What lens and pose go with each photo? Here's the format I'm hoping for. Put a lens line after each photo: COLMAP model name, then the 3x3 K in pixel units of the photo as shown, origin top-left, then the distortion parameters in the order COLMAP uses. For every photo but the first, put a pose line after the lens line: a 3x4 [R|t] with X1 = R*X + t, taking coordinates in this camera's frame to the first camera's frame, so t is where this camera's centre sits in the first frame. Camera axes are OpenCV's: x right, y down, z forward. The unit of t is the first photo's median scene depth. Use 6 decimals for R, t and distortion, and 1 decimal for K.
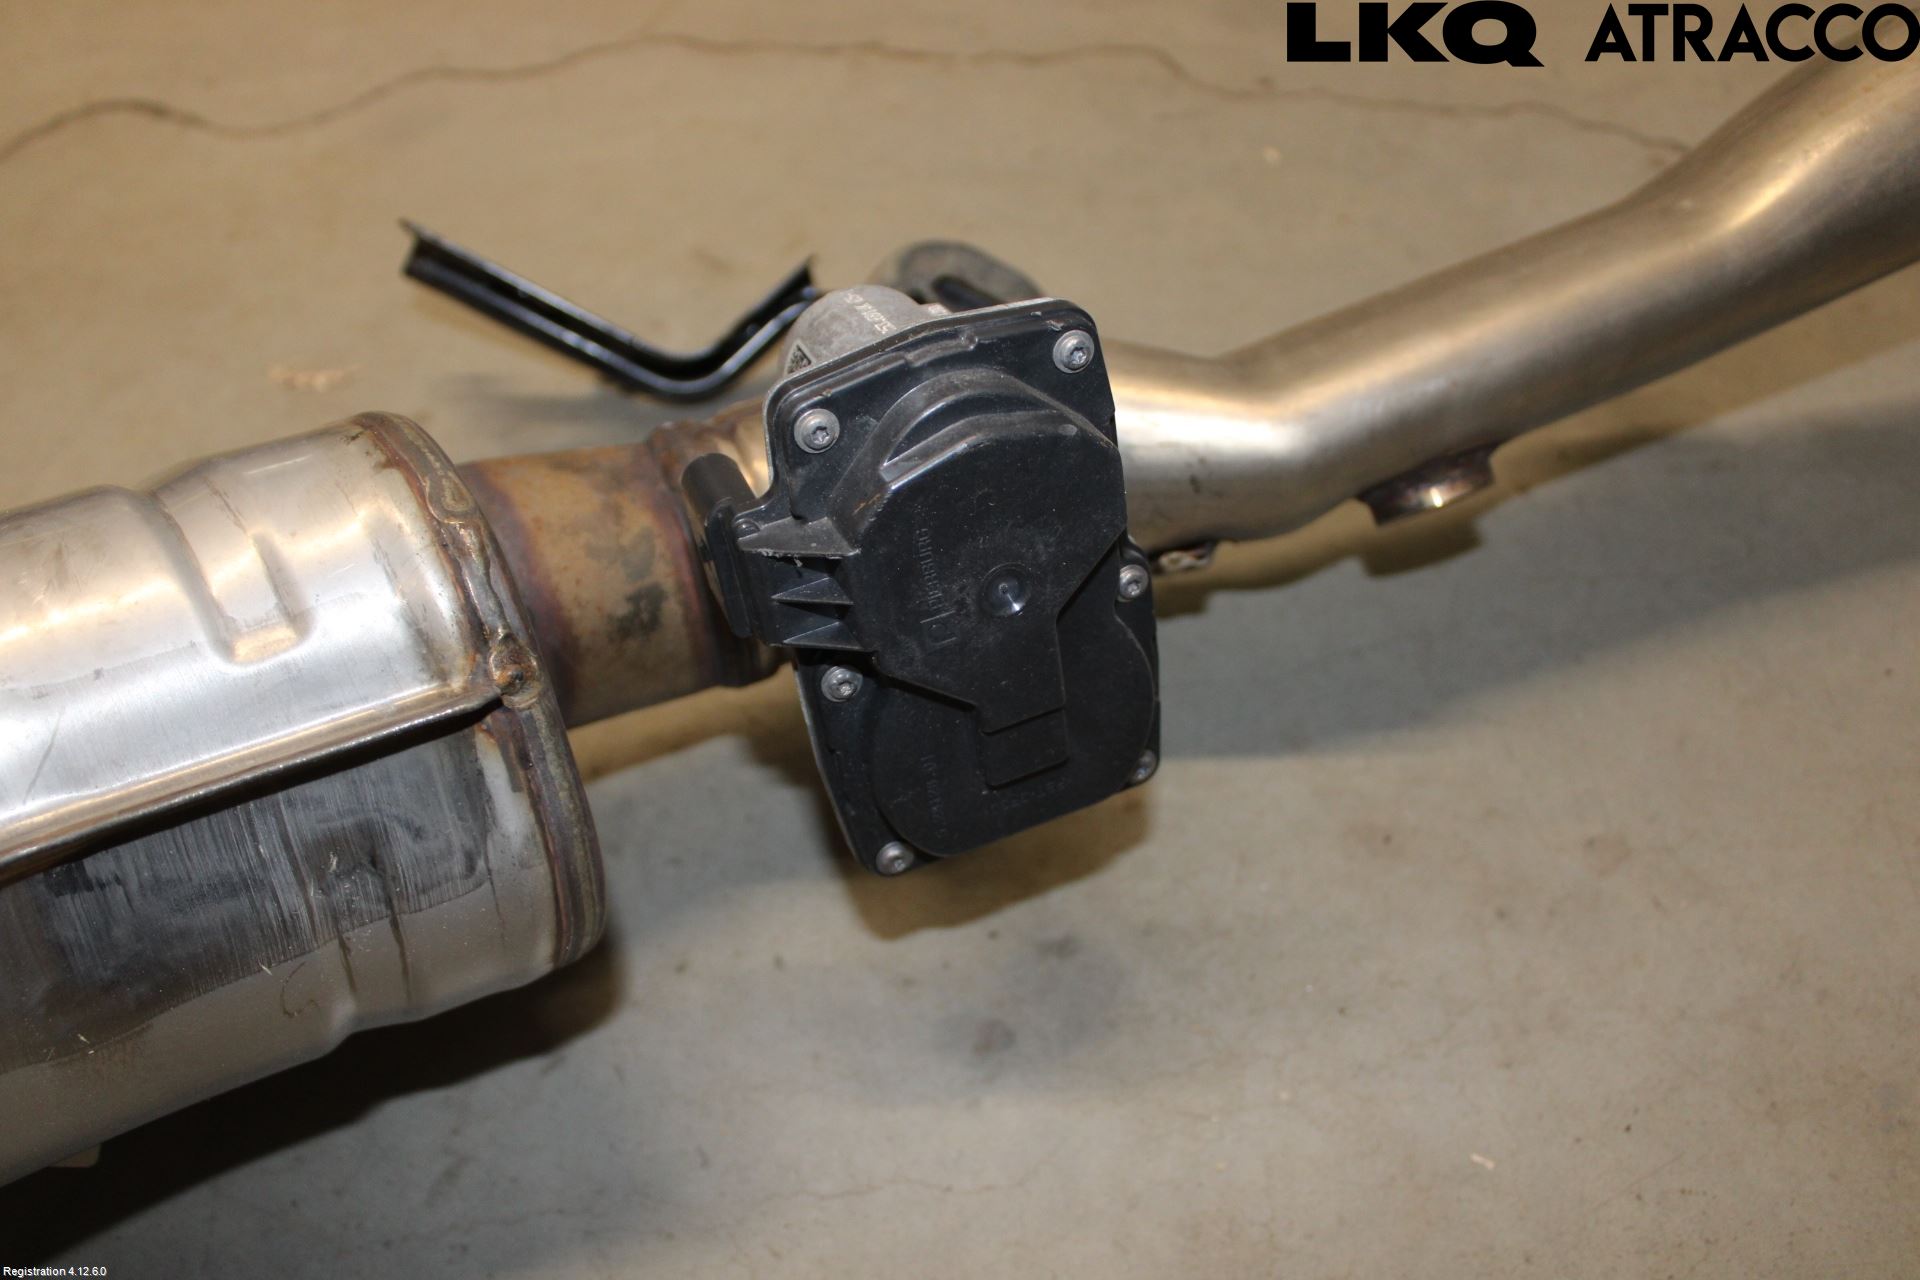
lens RADIAL K [[1692.7, 0, 948.7], [0, 1692.7, 643.1], [0, 0, 1]] dist [-0.157347, 0.141069]
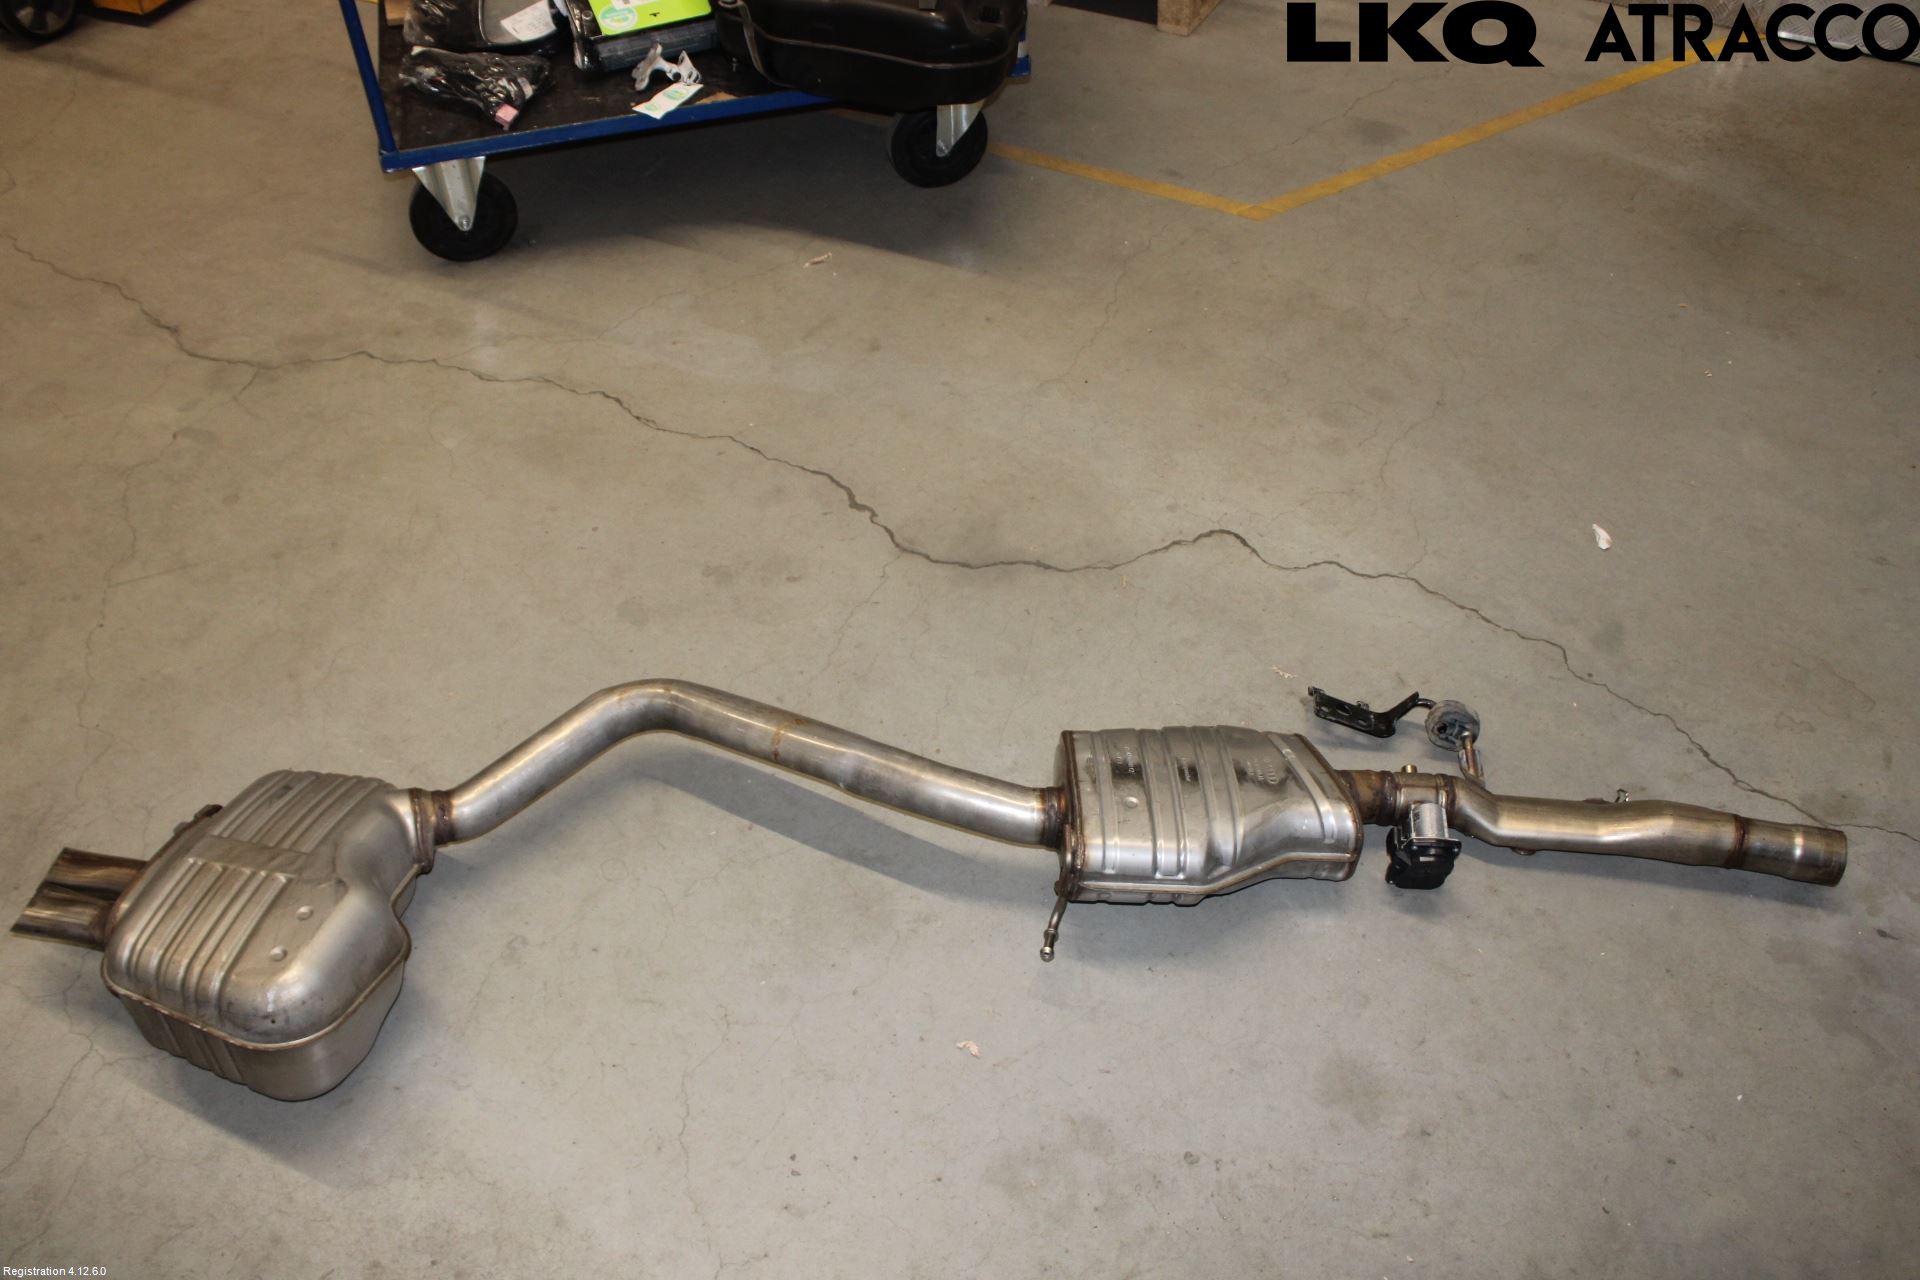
lens RADIAL K [[1692.7, 0, 951.0], [0, 1692.7, 641.0], [0, 0, 1]] dist [-0.157347, 0.141069]
pose [[0.887415, 0.352924, -0.296547, 0.027946], [-0.350068, 0.934496, 0.064576, -0.172391], [0.299912, 0.046506, 0.952832, -2.237551]]
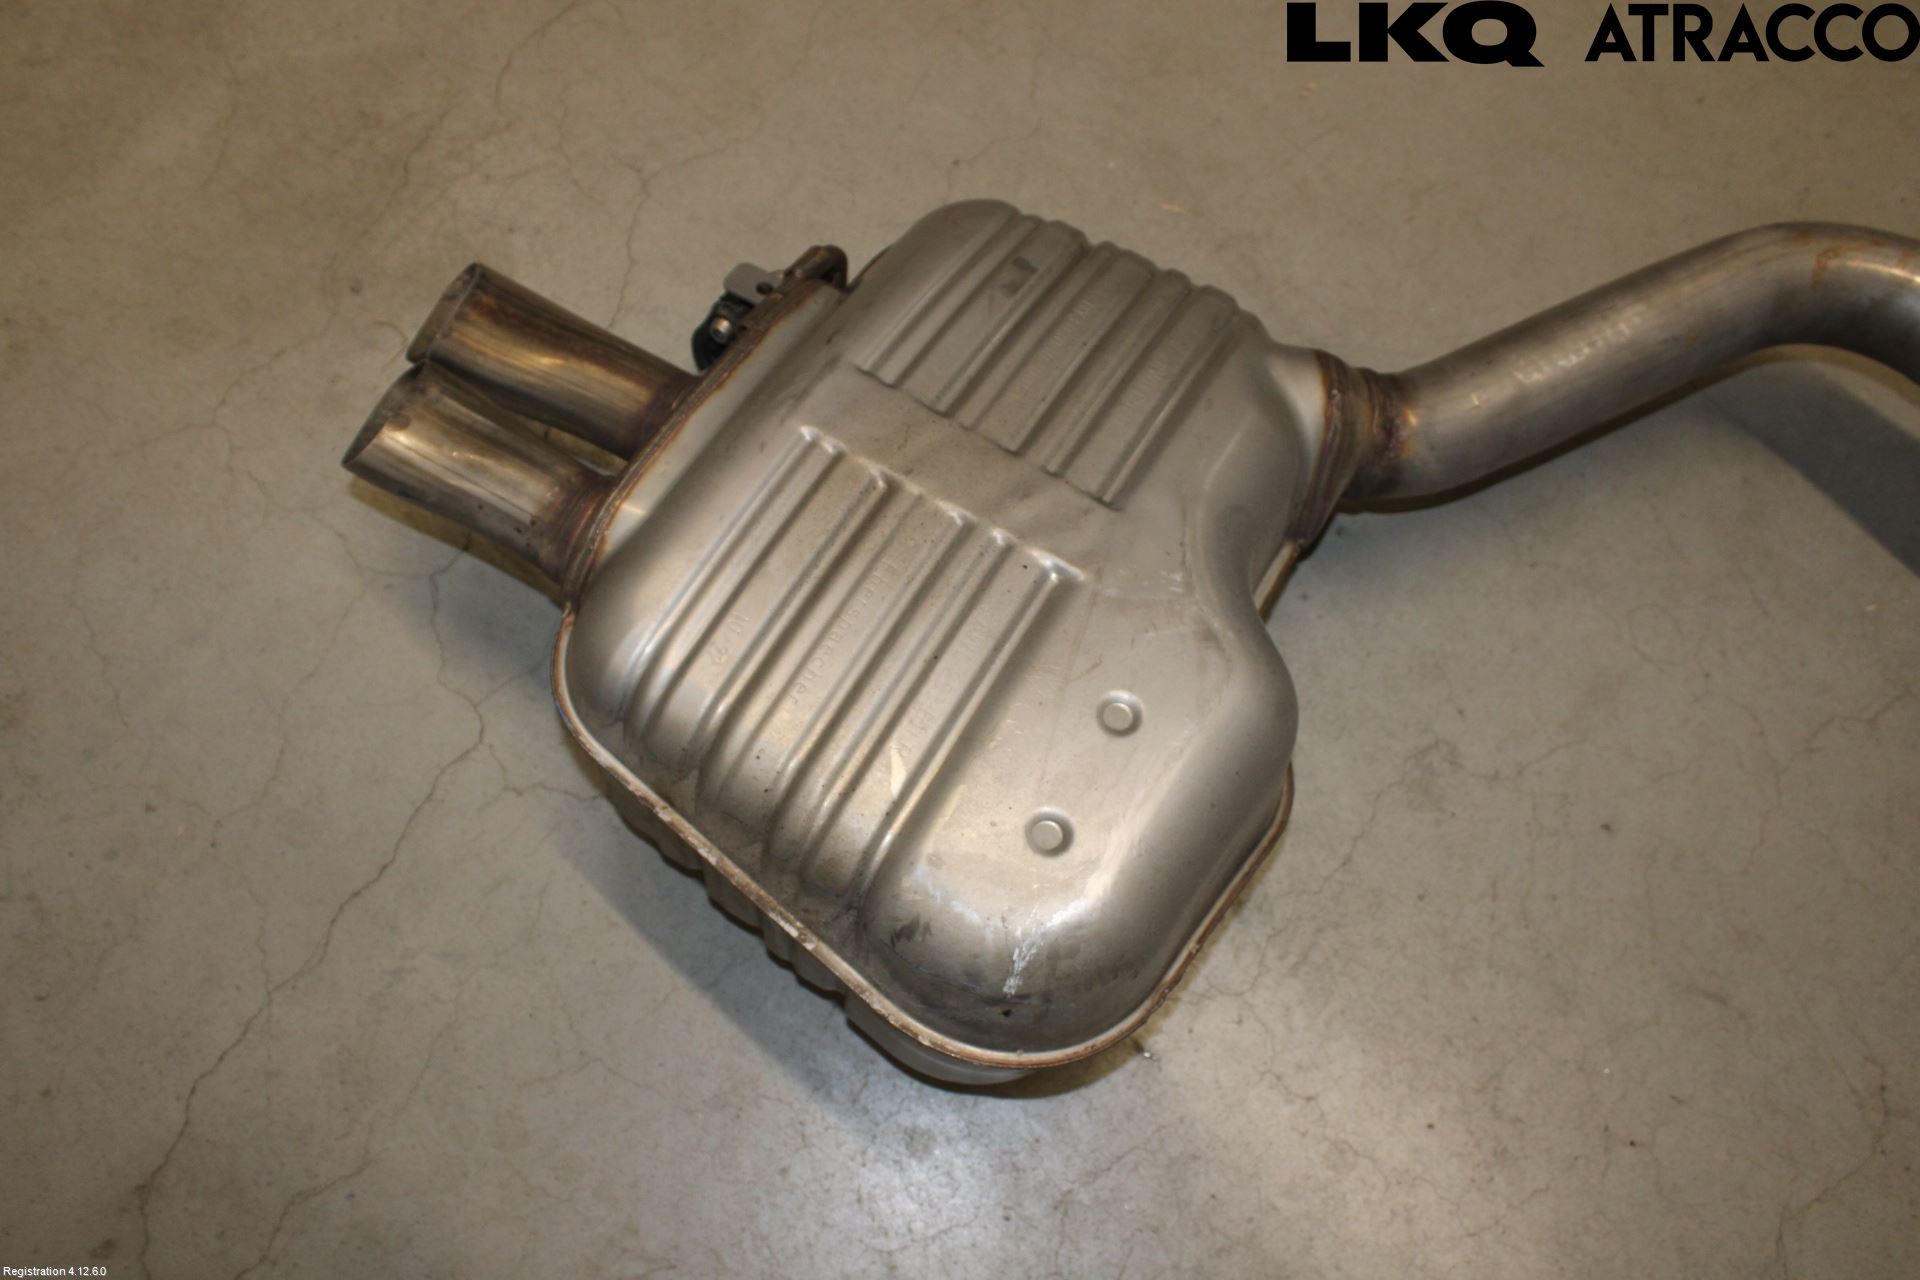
lens RADIAL K [[1692.7, 0, 950.2], [0, 1692.7, 657.3], [0, 0, 1]] dist [-0.157347, 0.141069]
pose [[0.701672, 0.689801, -0.178411, -1.280580], [-0.554225, 0.685776, 0.471748, 0.274954], [0.447762, -0.232132, 0.863495, -1.050793]]
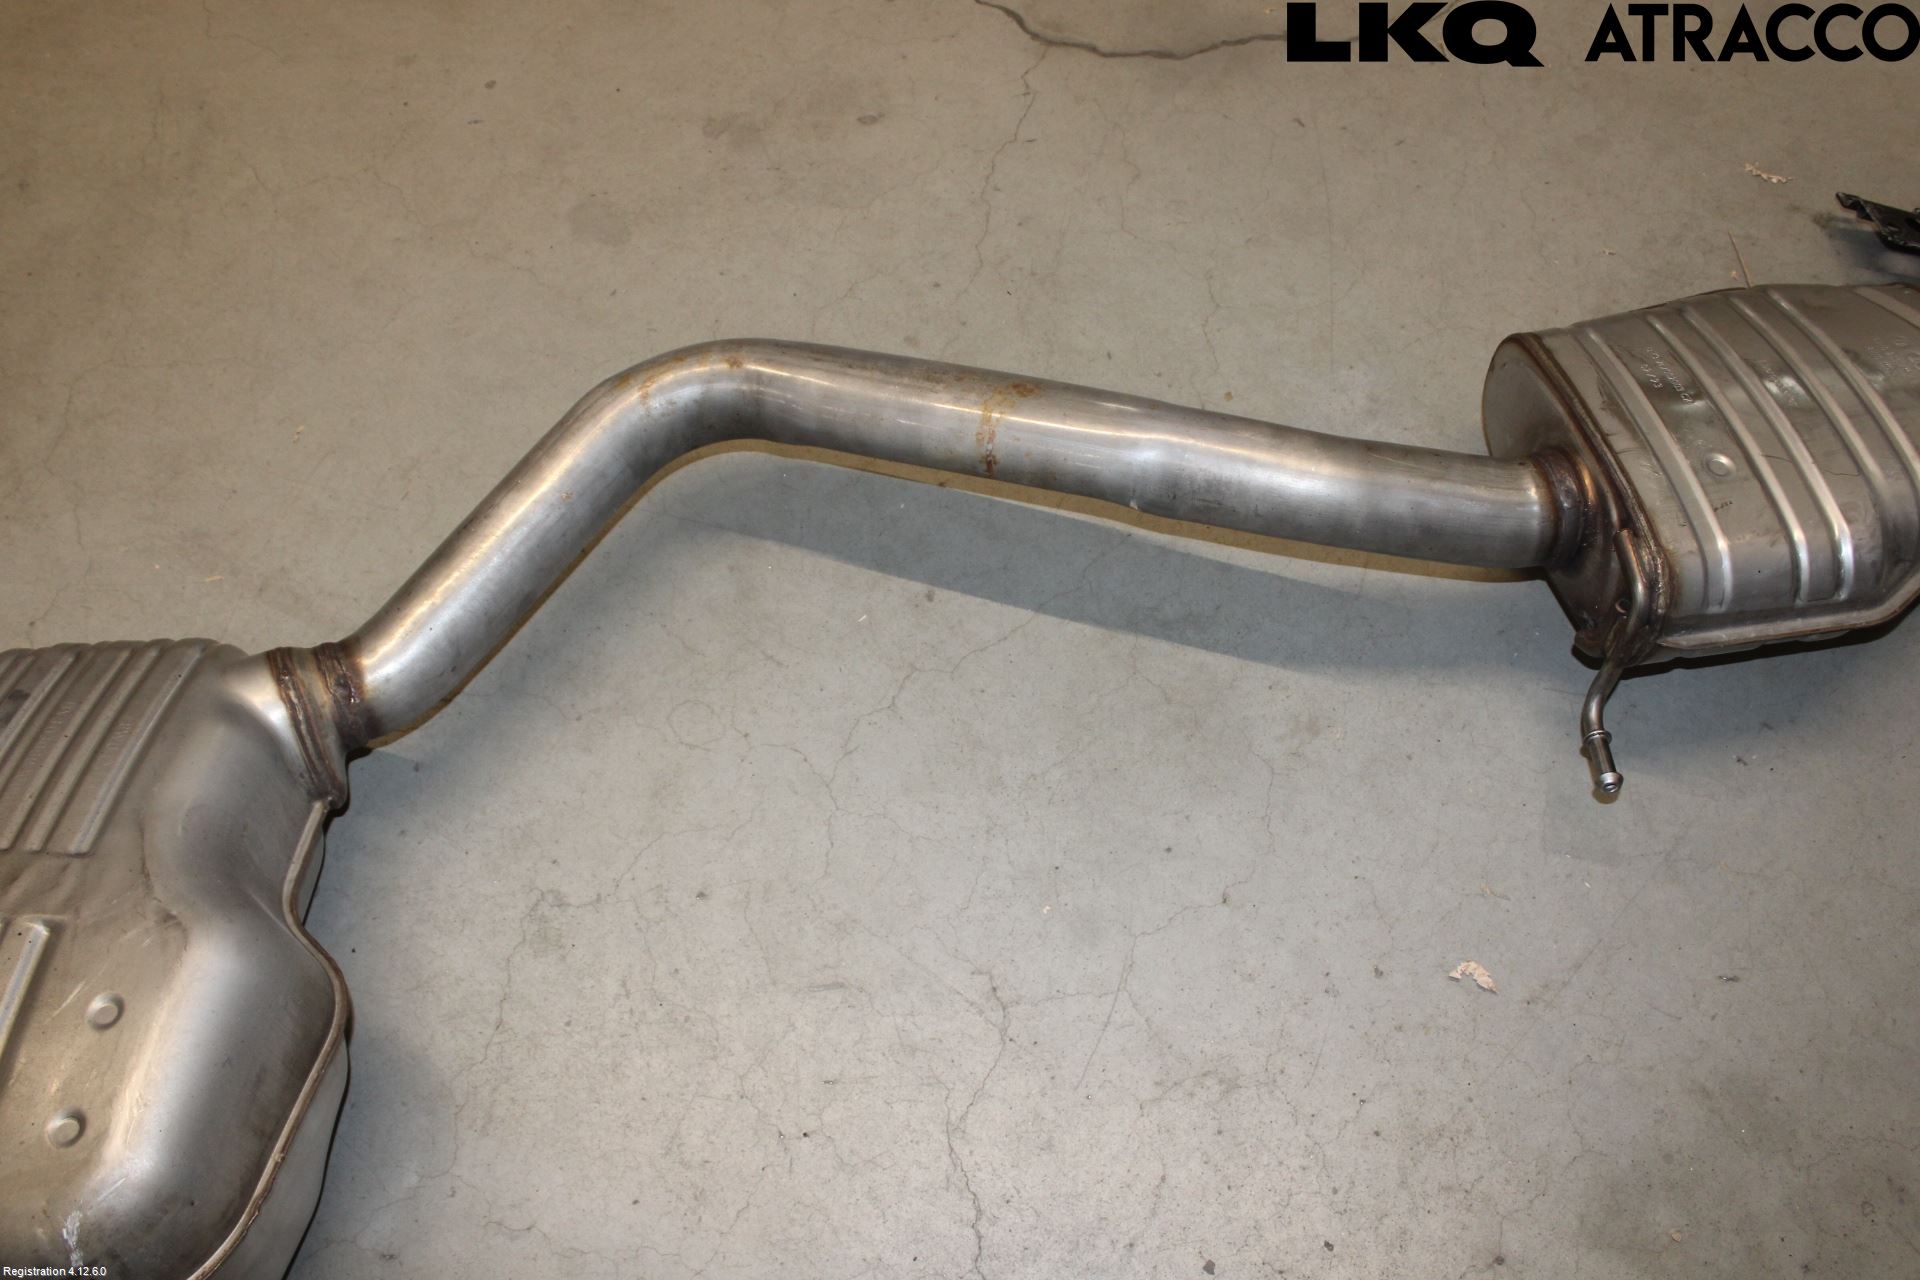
lens RADIAL K [[1692.7, 0, 952.7], [0, 1692.7, 670.8], [0, 0, 1]] dist [-0.157347, 0.141069]
pose [[0.952520, 0.272008, -0.136813, -0.749845], [-0.222329, 0.928362, 0.297849, 0.028176], [0.208029, -0.253290, 0.944758, -1.070811]]
